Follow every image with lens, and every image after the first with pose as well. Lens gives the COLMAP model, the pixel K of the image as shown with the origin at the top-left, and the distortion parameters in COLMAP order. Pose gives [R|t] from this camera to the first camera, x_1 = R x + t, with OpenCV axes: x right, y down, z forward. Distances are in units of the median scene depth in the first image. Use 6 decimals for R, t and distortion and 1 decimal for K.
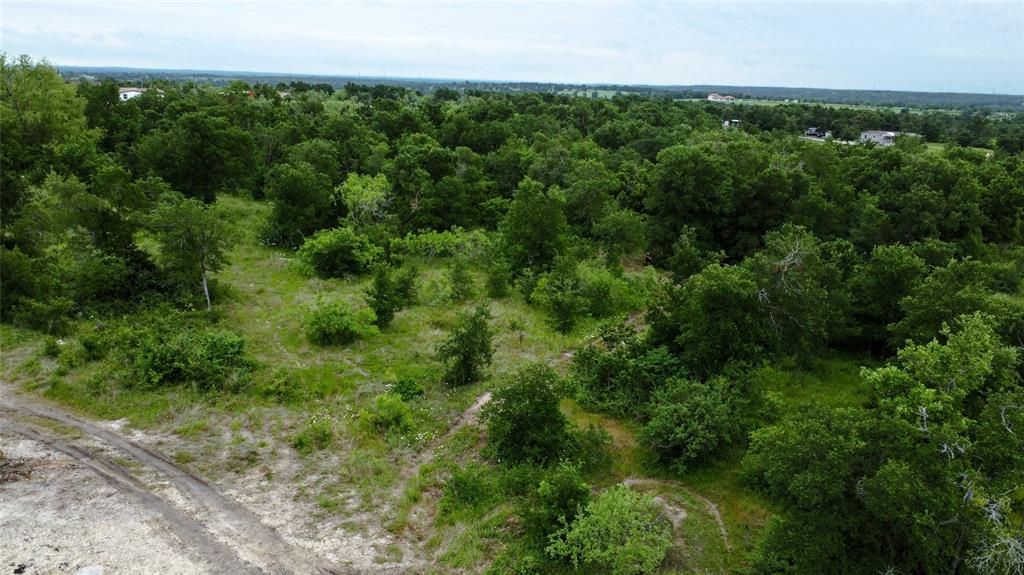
lens RADIAL K [[787.8, 0, 511.3], [0, 787.8, 287.1], [0, 0, 1]] dist [0.001303, -0.006081]
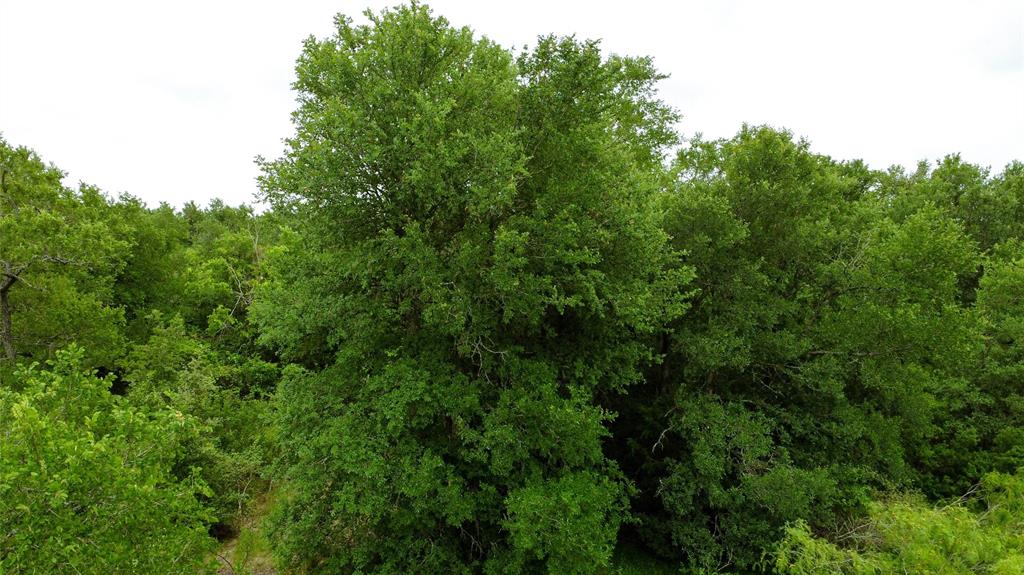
lens RADIAL K [[787.8, 0, 511.4], [0, 787.8, 287.3], [0, 0, 1]] dist [0.001303, -0.006081]
pose [[0.912760, -0.069883, 0.402473, 0.150514], [0.144462, 0.976812, -0.158016, -0.074225], [-0.382098, 0.202373, 0.901691, 0.811483]]
